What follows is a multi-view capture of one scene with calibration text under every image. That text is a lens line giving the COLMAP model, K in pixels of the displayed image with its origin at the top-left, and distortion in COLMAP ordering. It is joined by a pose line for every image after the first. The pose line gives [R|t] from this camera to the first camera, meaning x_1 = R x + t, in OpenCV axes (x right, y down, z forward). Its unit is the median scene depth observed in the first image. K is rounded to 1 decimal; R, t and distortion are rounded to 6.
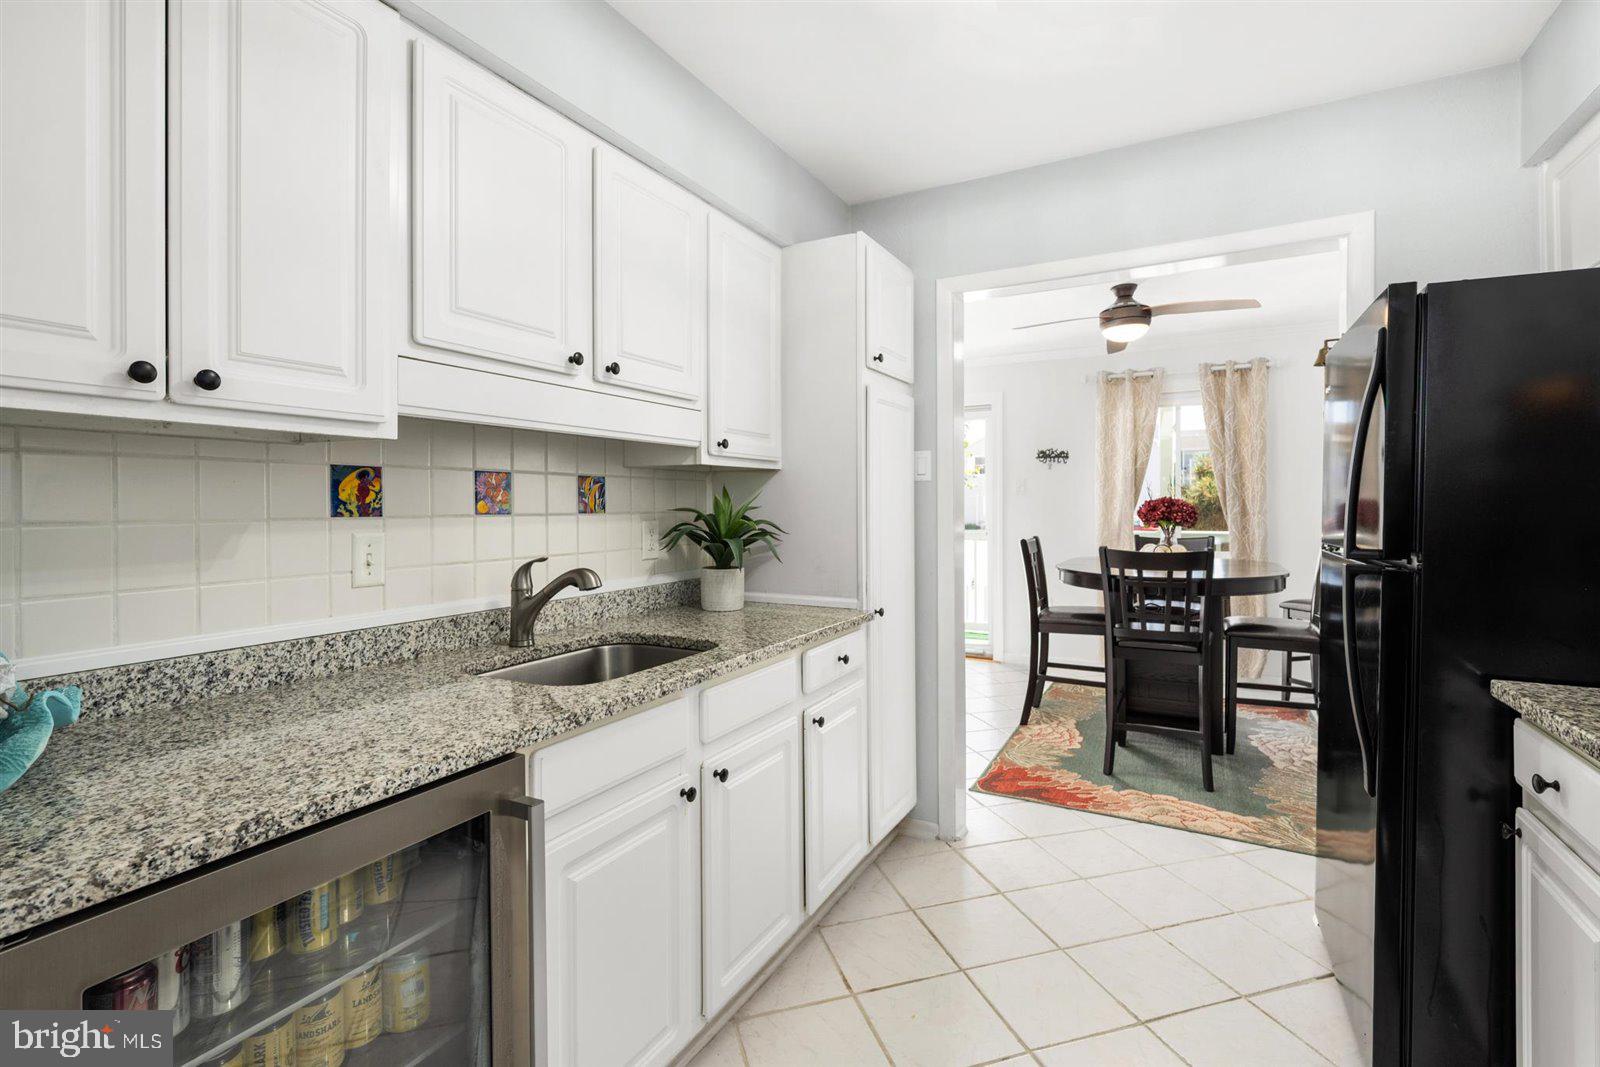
lens RADIAL K [[760.1, 0, 804.7], [0, 760.1, 504.3], [0, 0, 1]] dist [-0.001558, 0.001405]
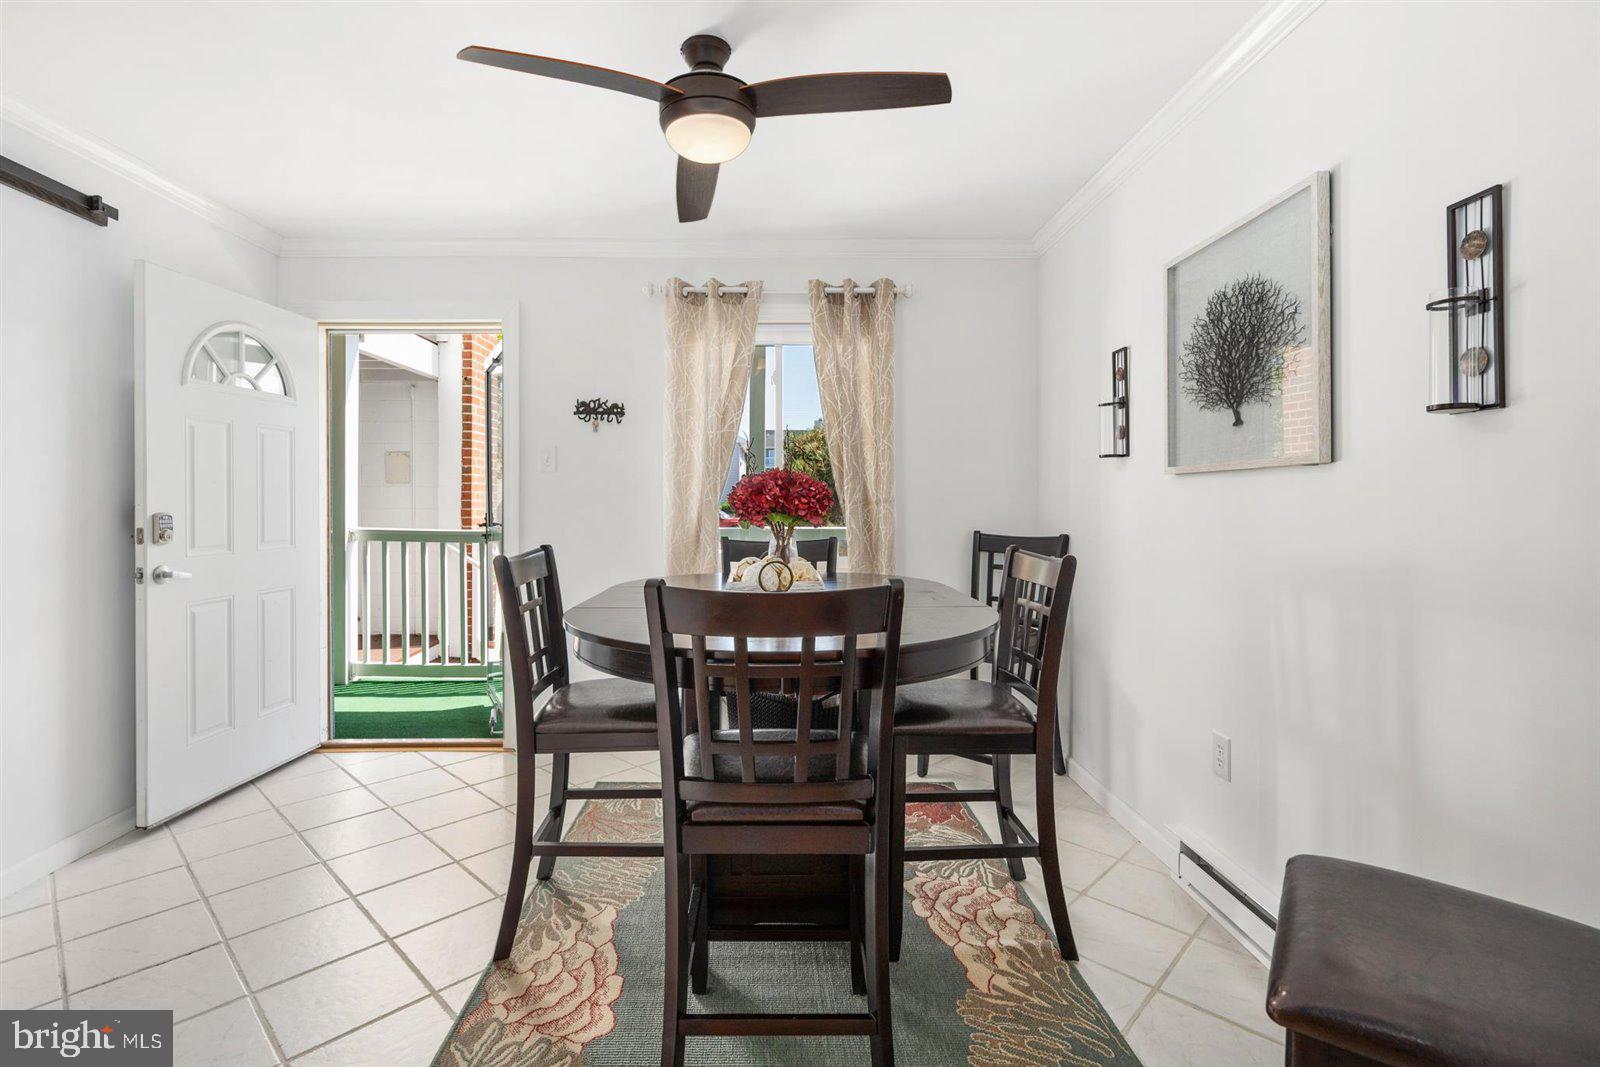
lens RADIAL K [[754.0, 0, 787.4], [0, 754.0, 503.4], [0, 0, 1]] dist [0.005216, 0.000210]
pose [[0.875222, -0.000705, 0.483720, 0.381170], [-0.002564, 0.999978, 0.006097, 0.019288], [-0.483714, -0.006577, 0.875201, 0.902966]]
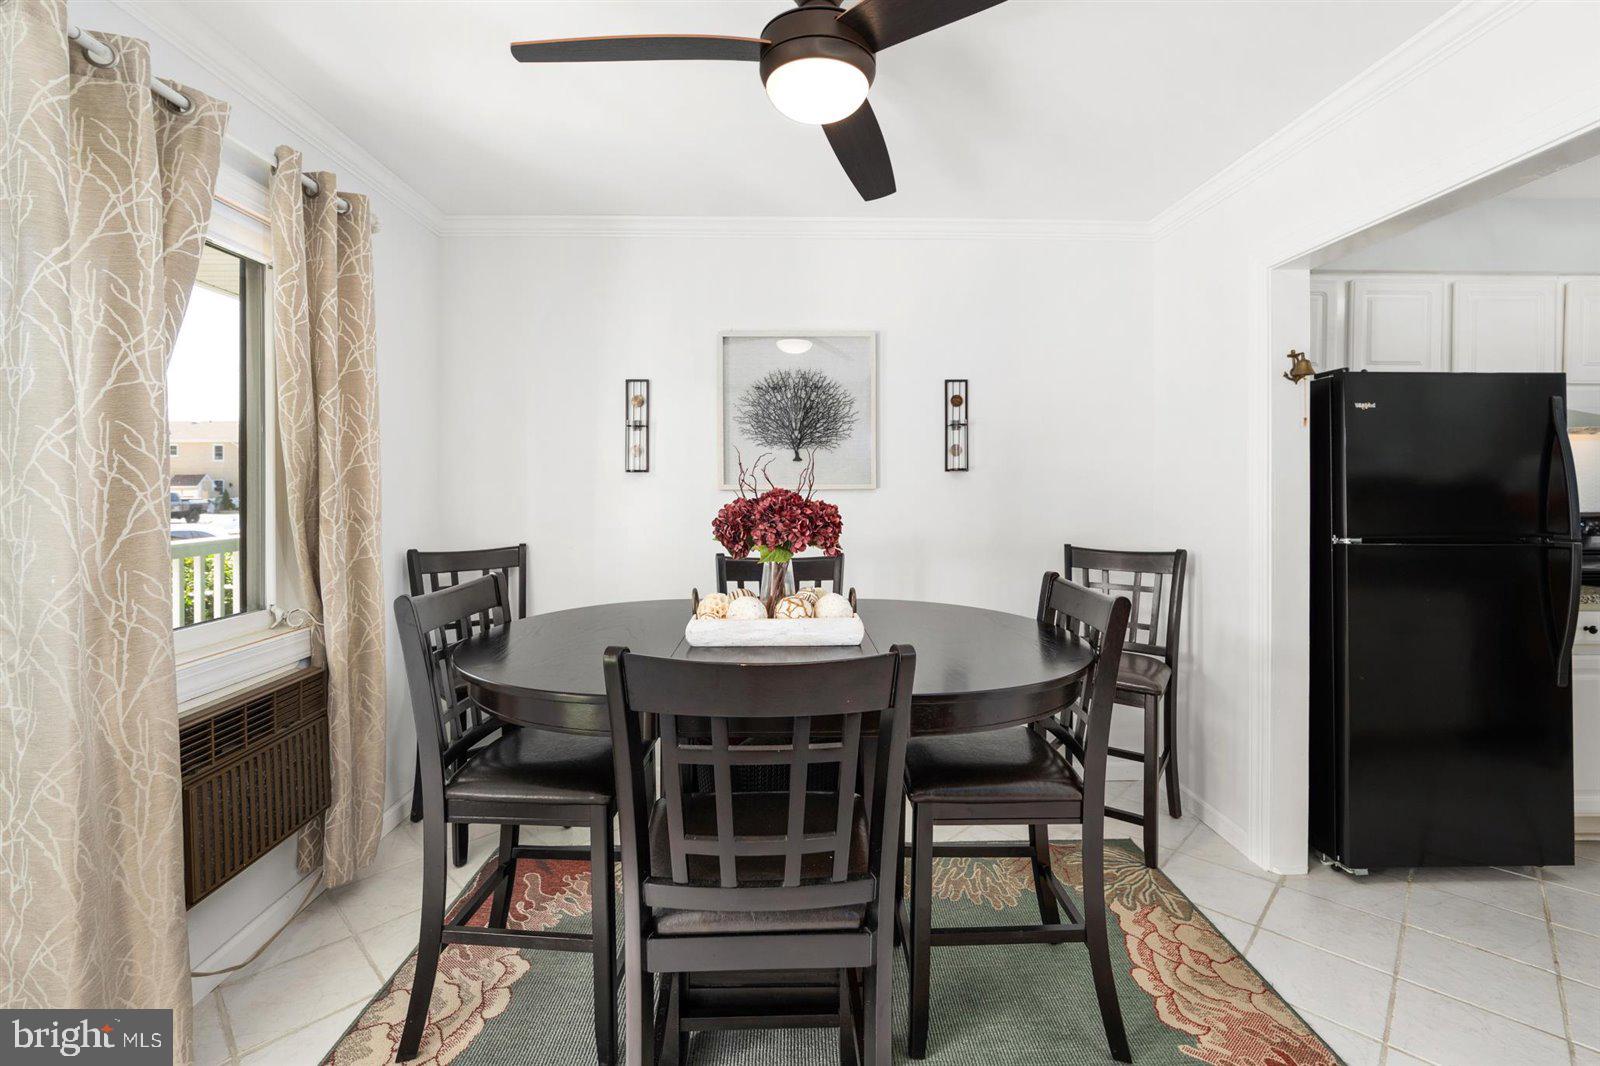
lens RADIAL K [[687.1, 0, 793.4], [0, 687.1, 495.5], [0, 0, 1]] dist [-0.001129, -0.000325]
pose [[-0.477051, -0.010973, 0.878807, 0.169692], [-0.004837, 0.999940, 0.009860, -0.016231], [-0.878862, 0.000453, -0.477075, 2.012348]]
